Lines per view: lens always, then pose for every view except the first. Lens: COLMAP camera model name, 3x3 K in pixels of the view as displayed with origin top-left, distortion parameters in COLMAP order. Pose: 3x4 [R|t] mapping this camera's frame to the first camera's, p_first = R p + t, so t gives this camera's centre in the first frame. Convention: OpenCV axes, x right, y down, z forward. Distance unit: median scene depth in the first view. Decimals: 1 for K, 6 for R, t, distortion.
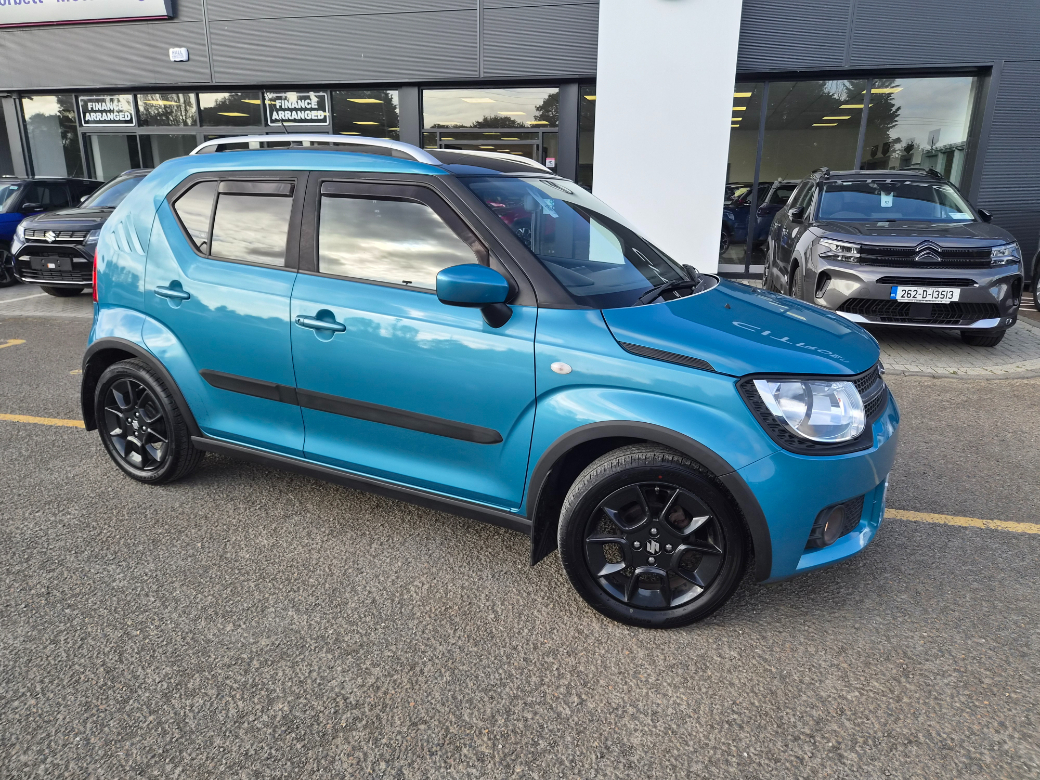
lens RADIAL K [[681.7, 0, 528.9], [0, 681.7, 385.2], [0, 0, 1]] dist [0.059539, -0.046384]
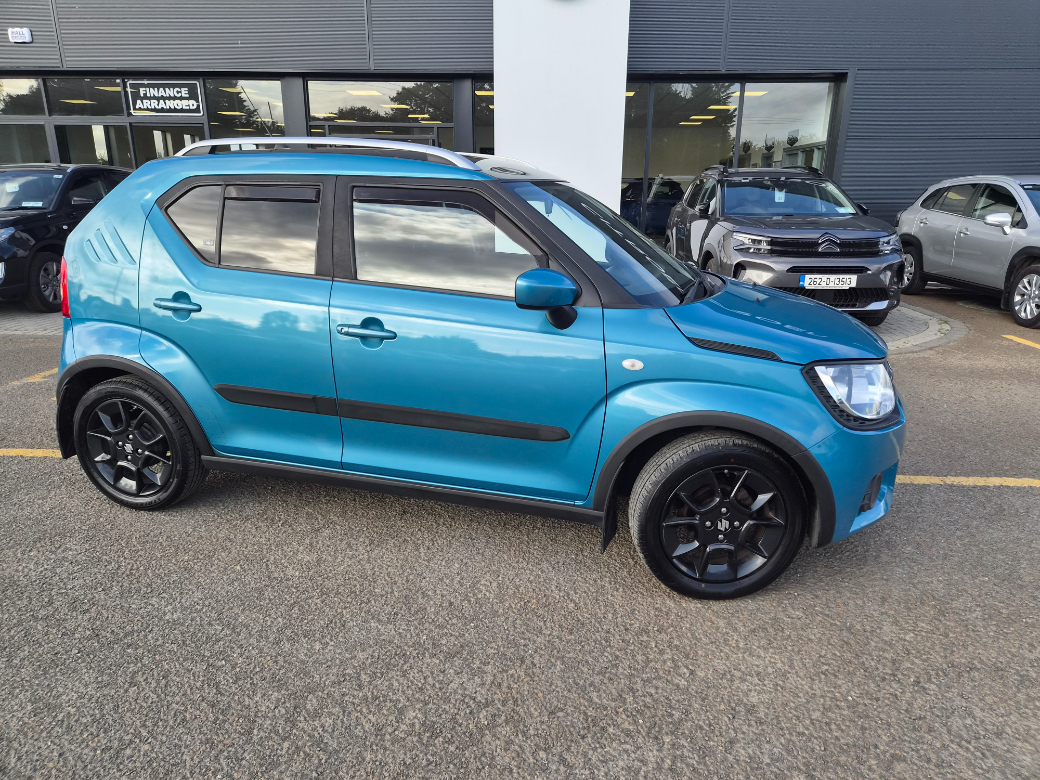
lens RADIAL K [[677.8, 0, 527.8], [0, 677.8, 390.0], [0, 0, 1]] dist [0.062407, -0.047668]
pose [[0.982505, -0.056856, 0.177344, -0.276876], [0.053918, 0.998317, 0.021345, -0.015928], [-0.178259, -0.011410, 0.983917, -0.006811]]
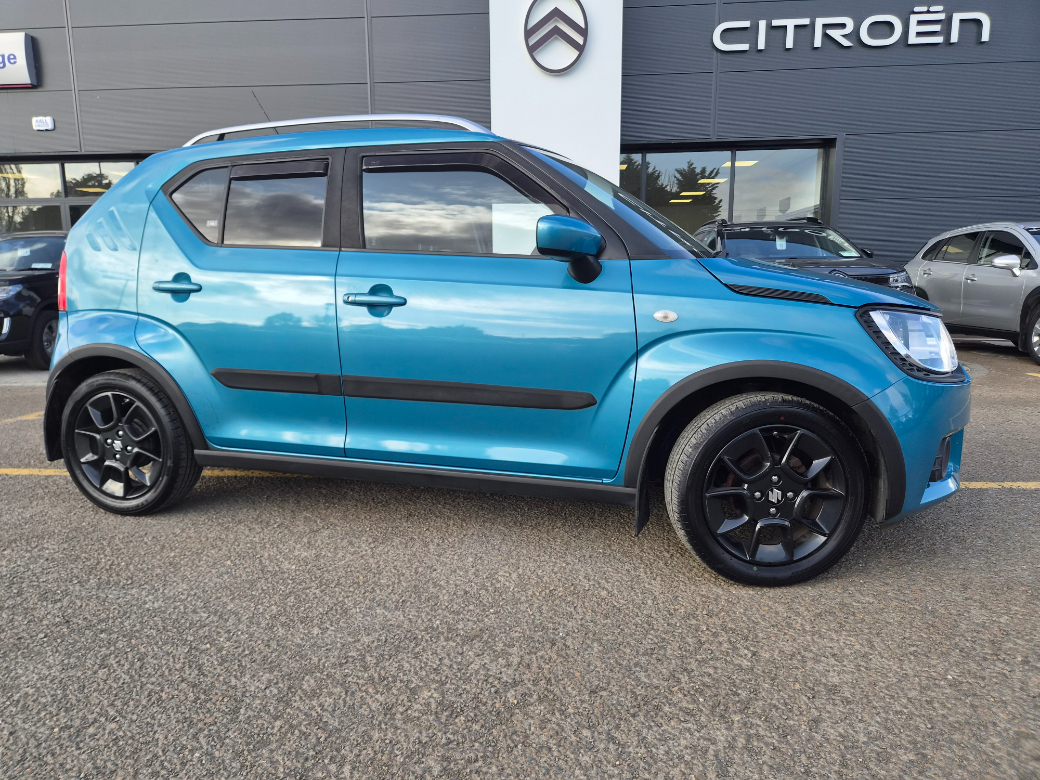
lens RADIAL K [[680.4, 0, 508.8], [0, 680.4, 388.2], [0, 0, 1]] dist [0.056698, -0.044626]
pose [[0.985601, -0.047018, 0.162422, -0.305392], [0.064846, 0.992221, -0.106266, 0.150501], [-0.156162, 0.115269, 0.980982, 0.090763]]
